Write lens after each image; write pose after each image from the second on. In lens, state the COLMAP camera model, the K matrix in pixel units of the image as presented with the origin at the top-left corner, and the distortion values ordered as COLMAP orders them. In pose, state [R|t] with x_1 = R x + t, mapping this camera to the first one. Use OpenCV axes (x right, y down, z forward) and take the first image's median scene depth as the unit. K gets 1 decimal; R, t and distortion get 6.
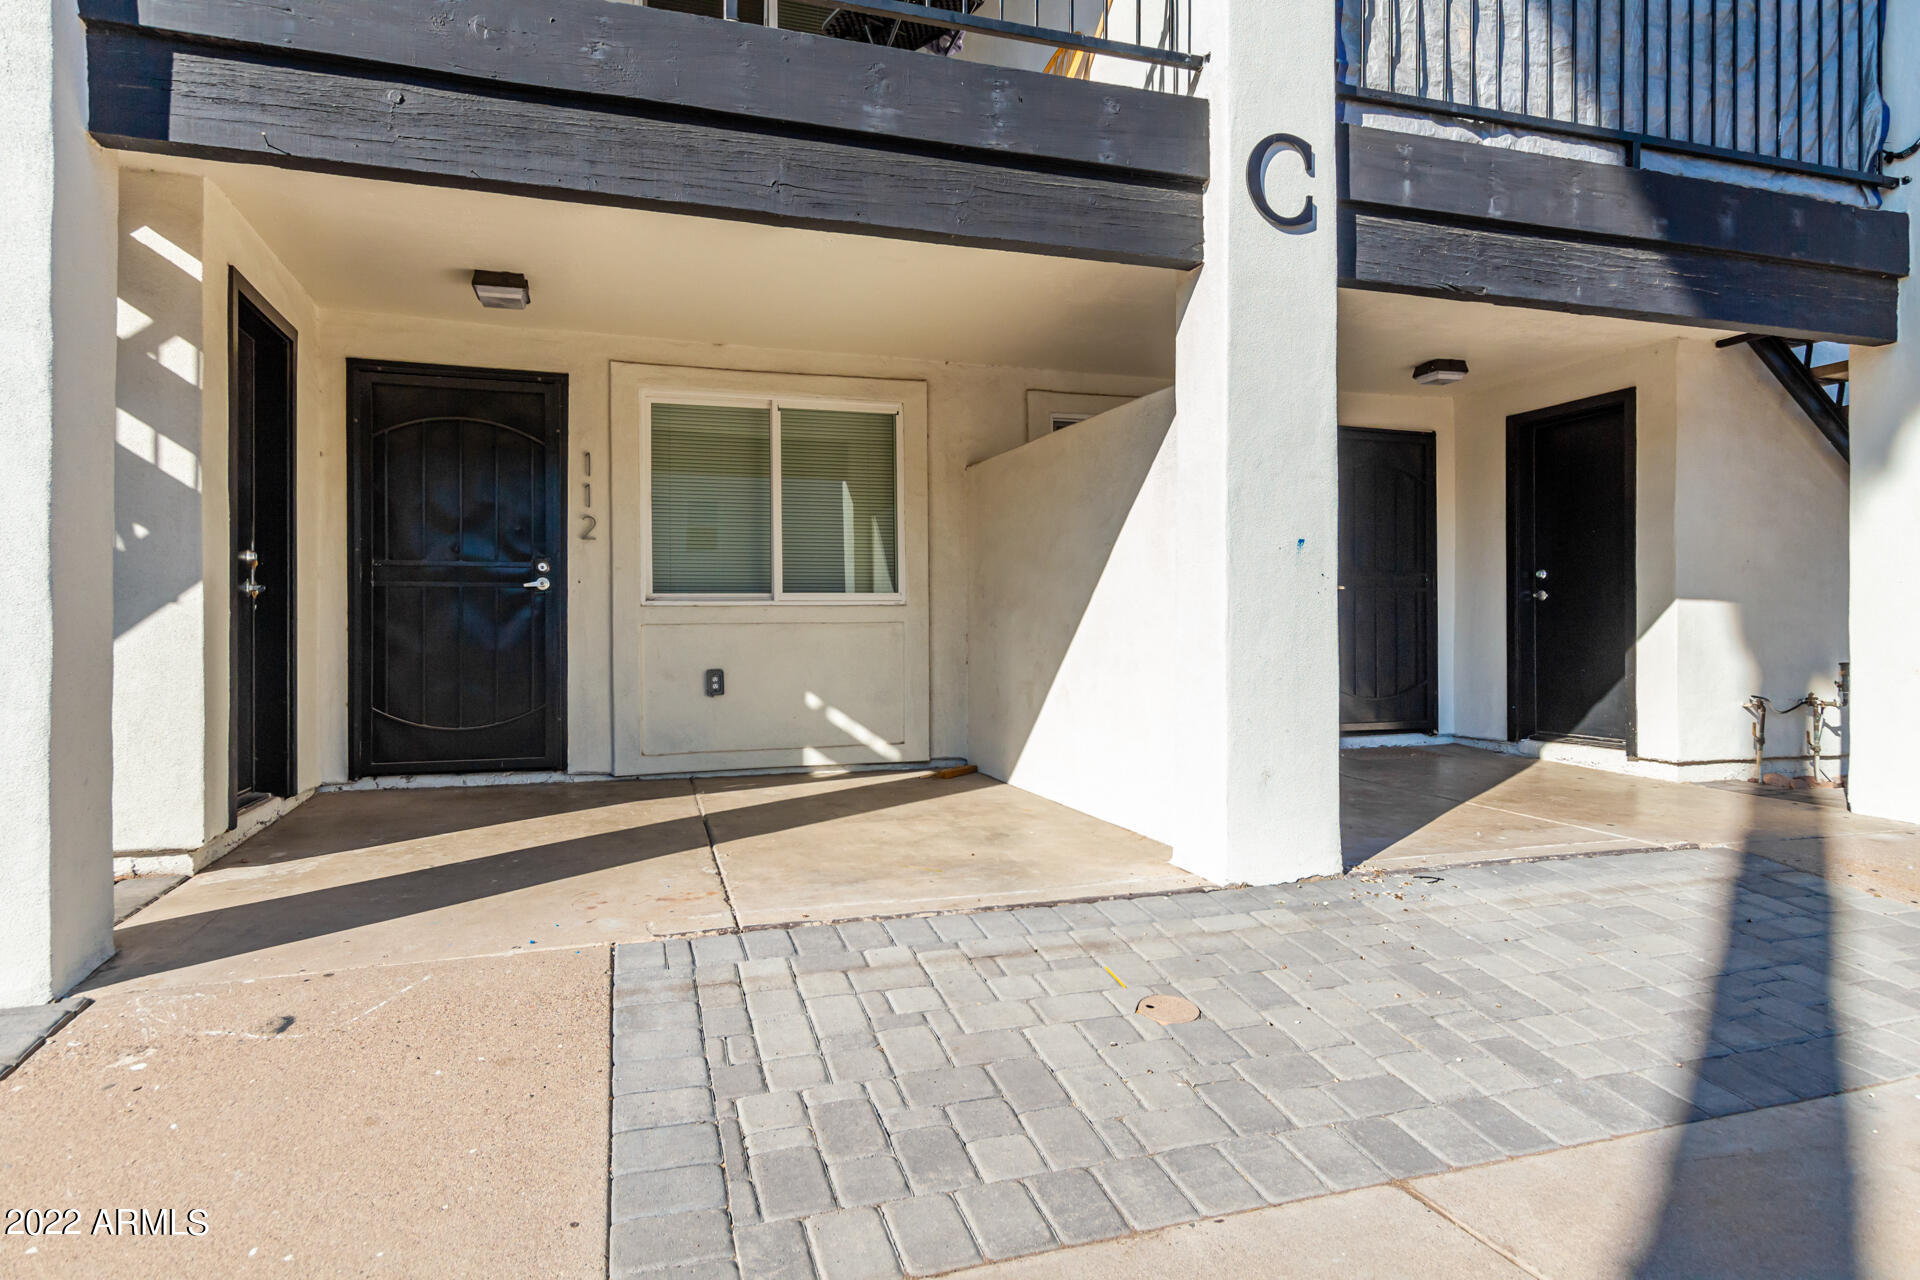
lens RADIAL K [[1100.4, 0, 952.4], [0, 1100.4, 619.2], [0, 0, 1]] dist [0.015493, -0.003022]
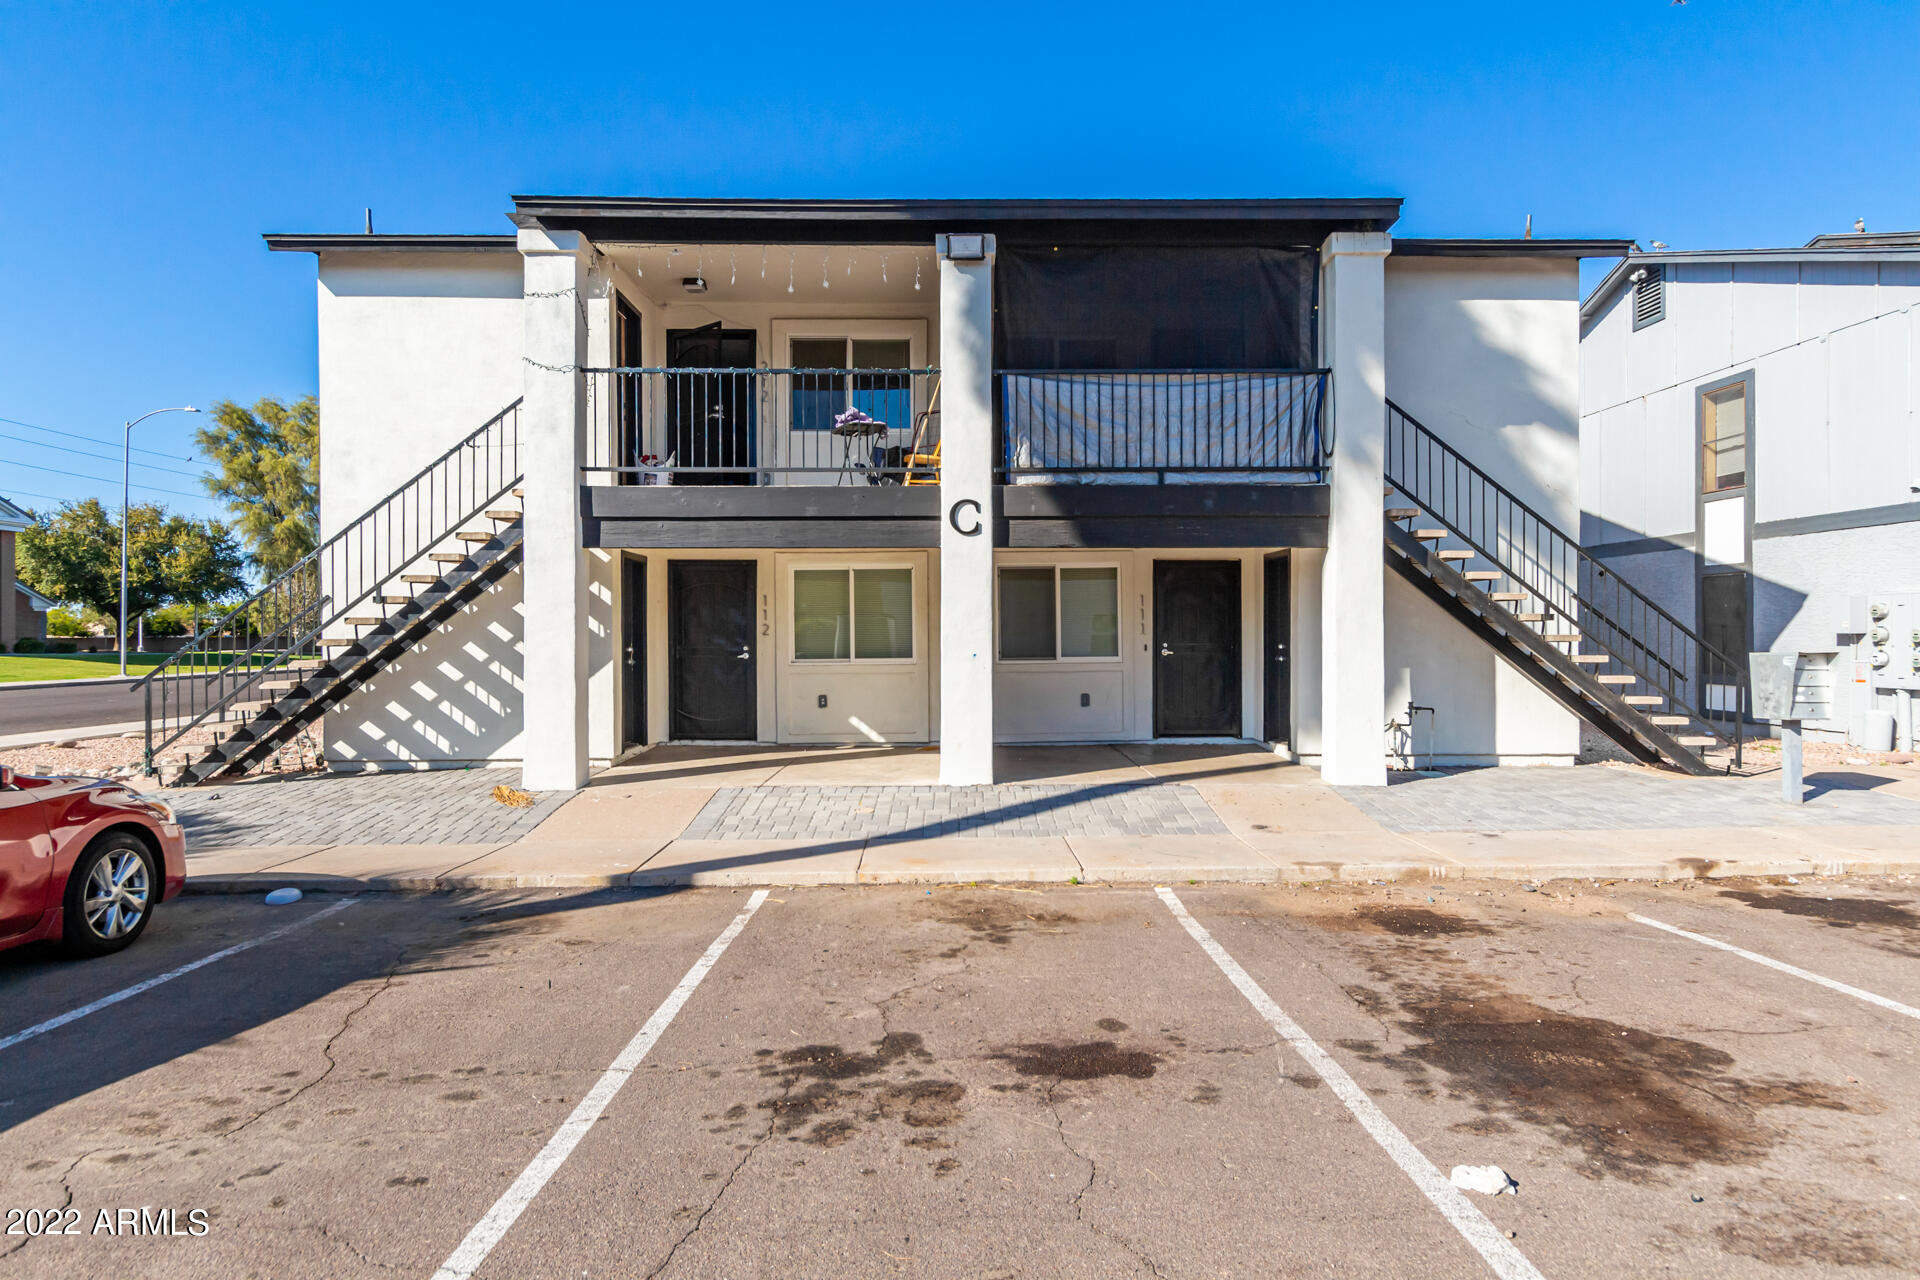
lens RADIAL K [[1100.4, 0, 960.9], [0, 1100.4, 635.4], [0, 0, 1]] dist [0.015493, -0.003022]
pose [[0.954166, 0.000188, -0.299279, 0.802415], [0.002980, 0.999944, 0.010130, -0.107374], [0.299264, -0.010558, 0.954112, -1.123055]]
